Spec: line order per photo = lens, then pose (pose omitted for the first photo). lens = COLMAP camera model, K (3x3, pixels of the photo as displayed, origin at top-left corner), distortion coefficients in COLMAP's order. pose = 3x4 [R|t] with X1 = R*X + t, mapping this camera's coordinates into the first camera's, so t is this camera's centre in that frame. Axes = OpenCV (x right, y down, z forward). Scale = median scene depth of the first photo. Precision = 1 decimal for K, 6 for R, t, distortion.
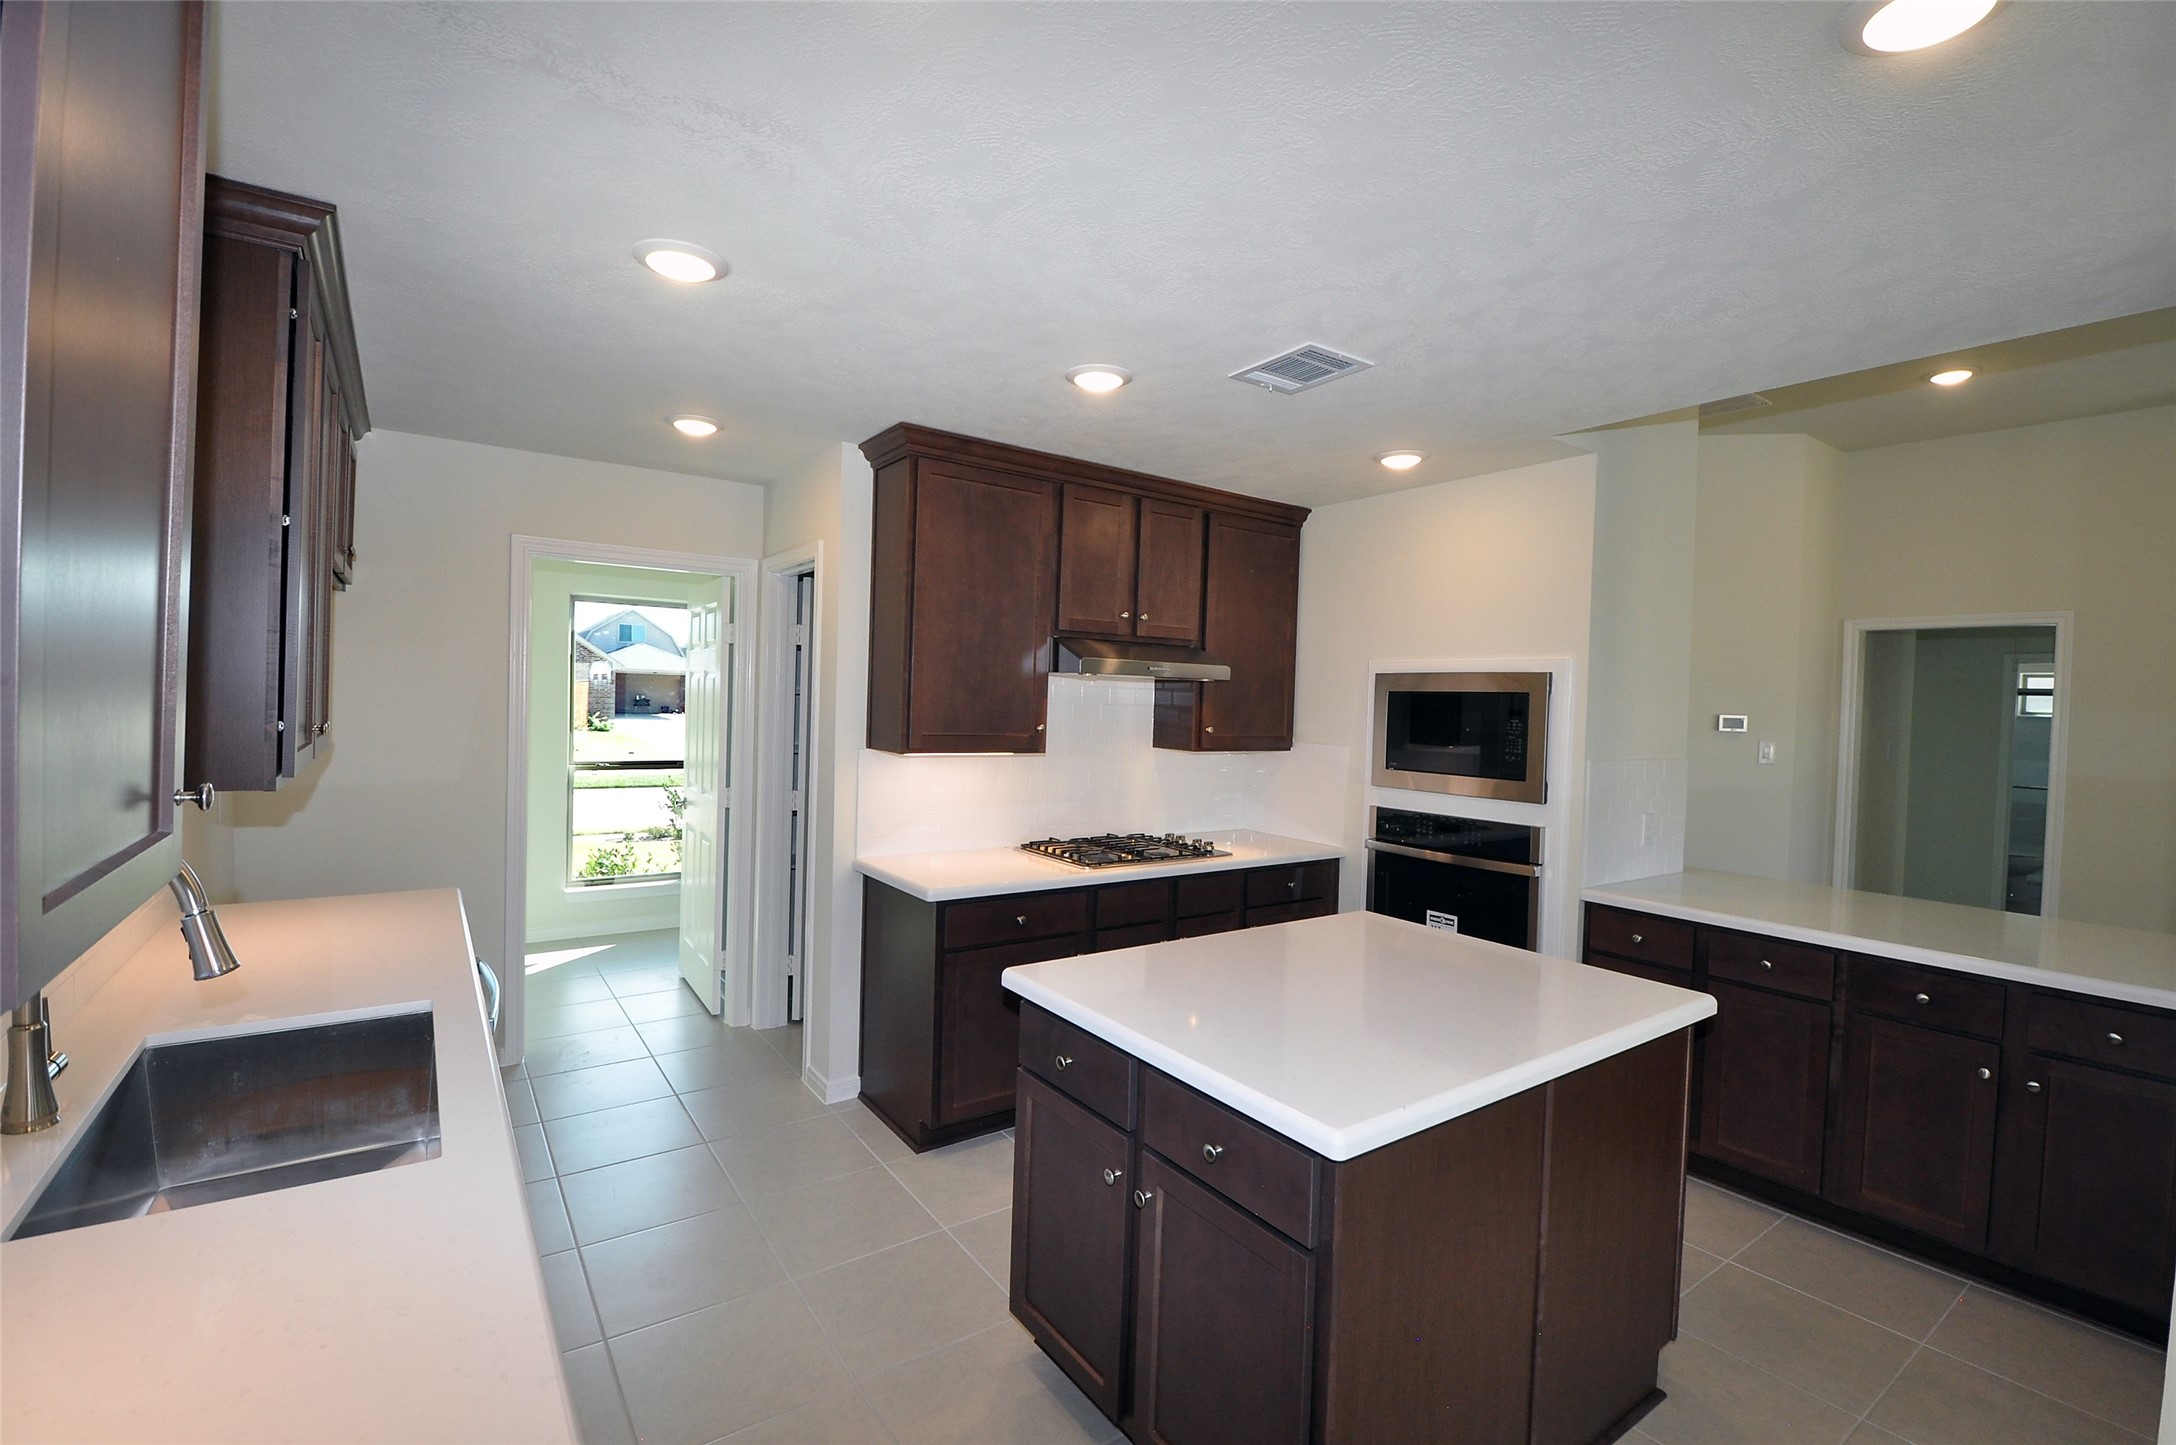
lens RADIAL K [[963.0, 0, 1088.0], [0, 963.0, 722.5], [0, 0, 1]] dist [0.019905, -0.028766]
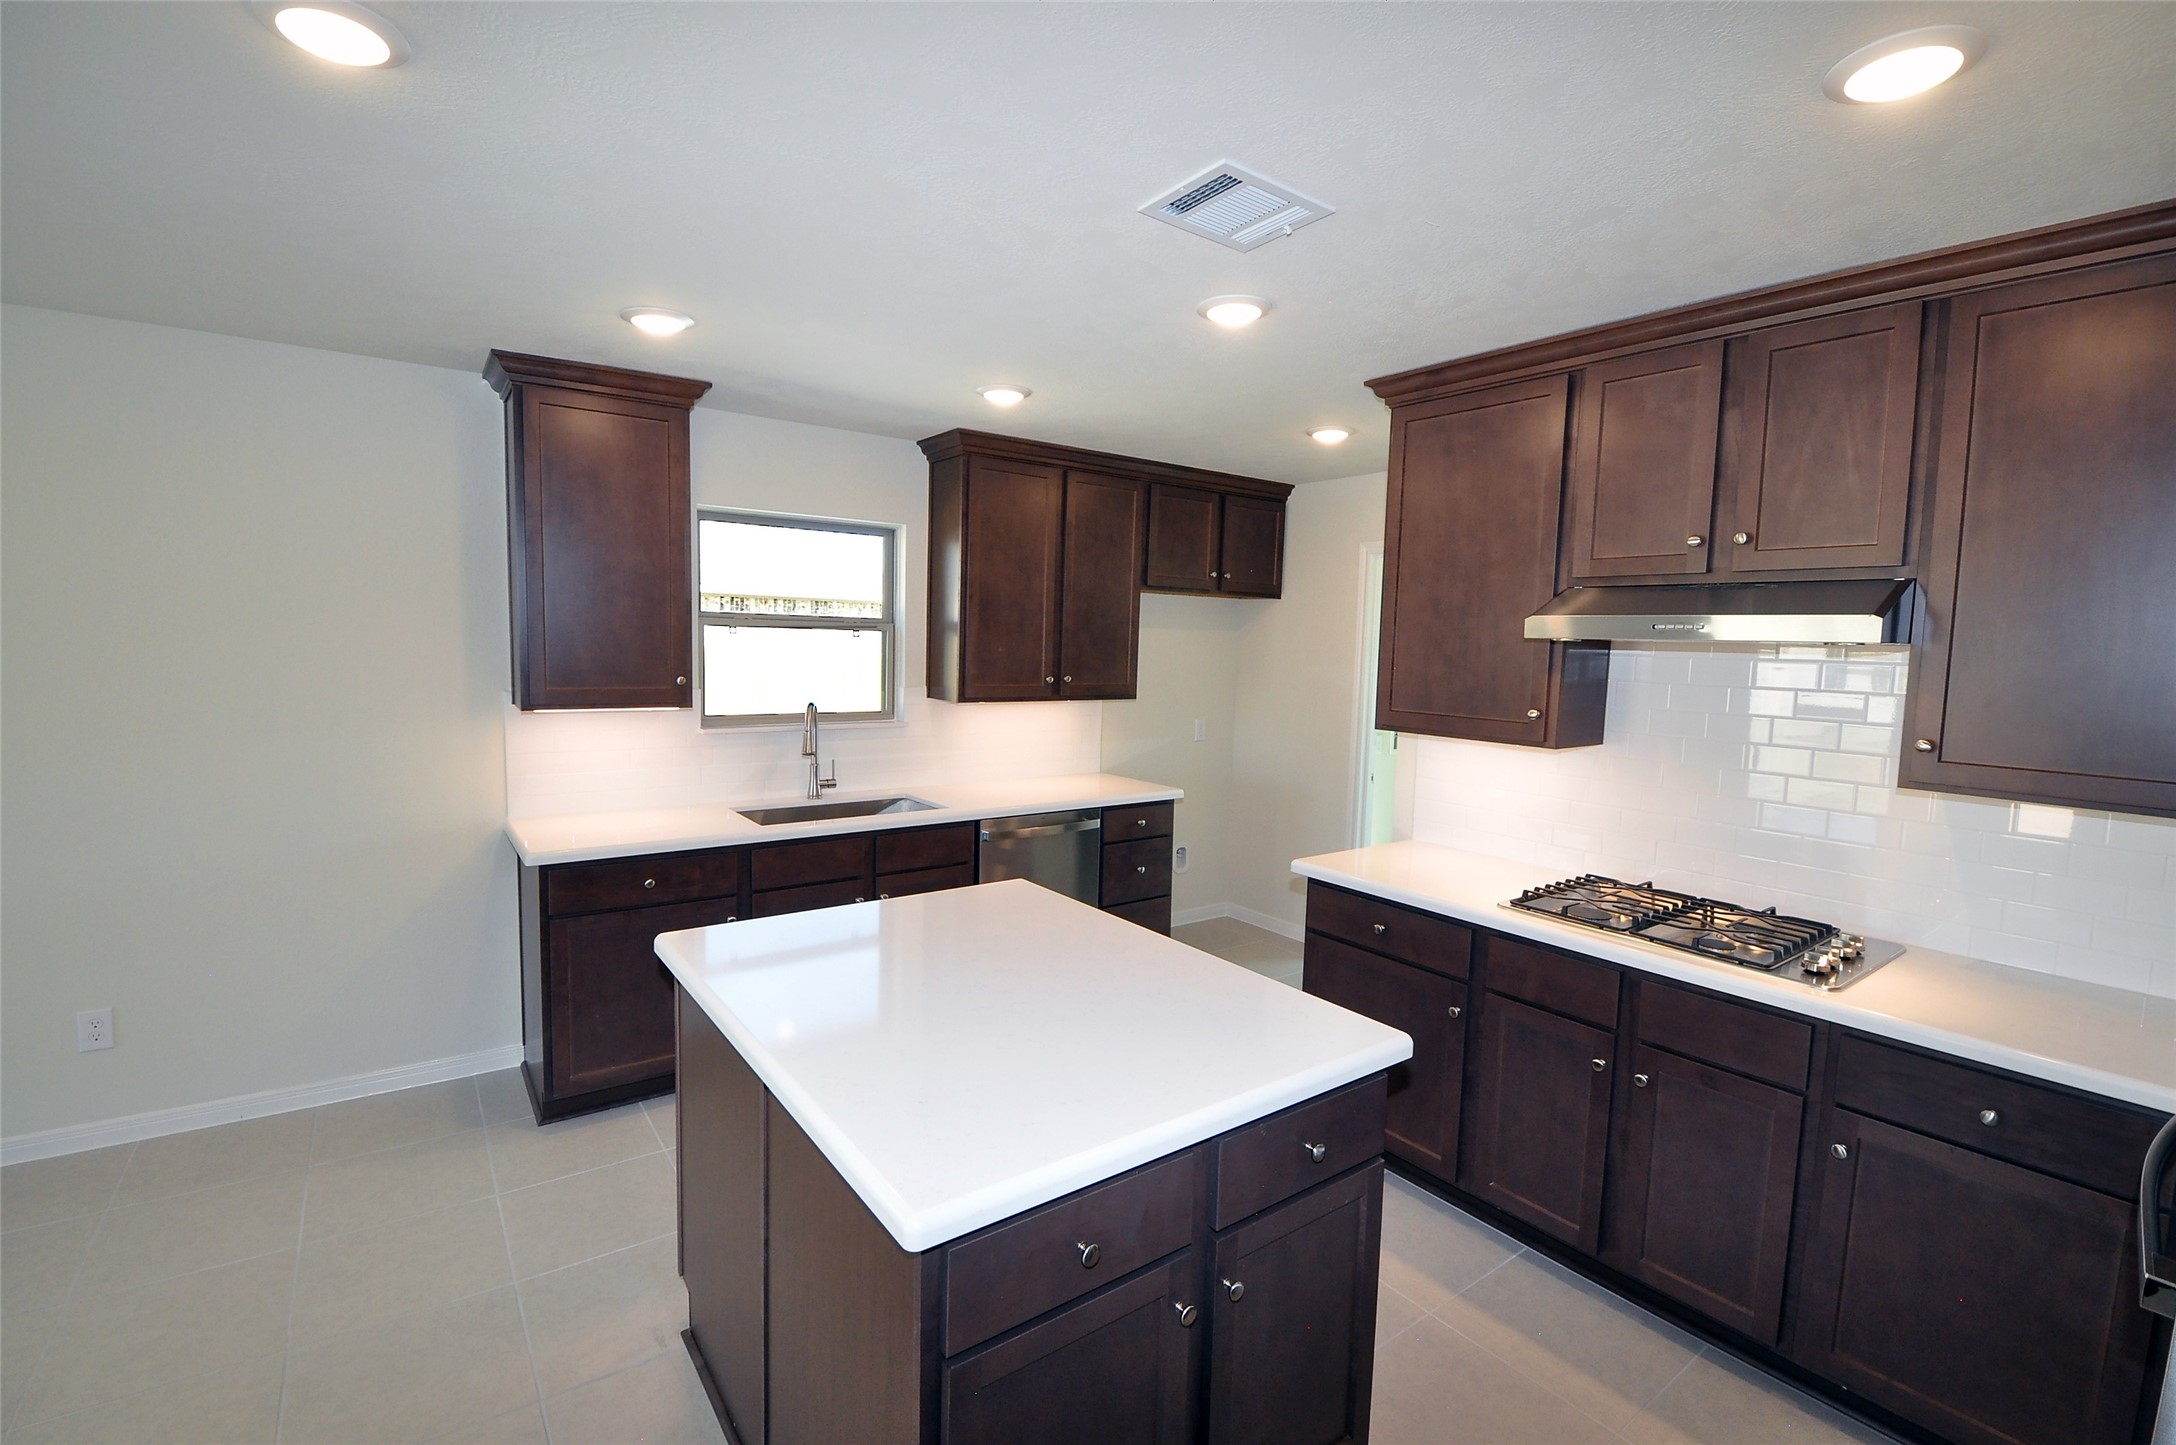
lens RADIAL K [[963.0, 0, 1088.0], [0, 963.0, 722.5], [0, 0, 1]] dist [0.019905, -0.028766]
pose [[0.028481, 0.062624, -0.997631, 0.711297], [-0.051514, 0.996801, 0.061101, -0.014888], [0.998266, 0.049651, 0.031616, 0.652253]]
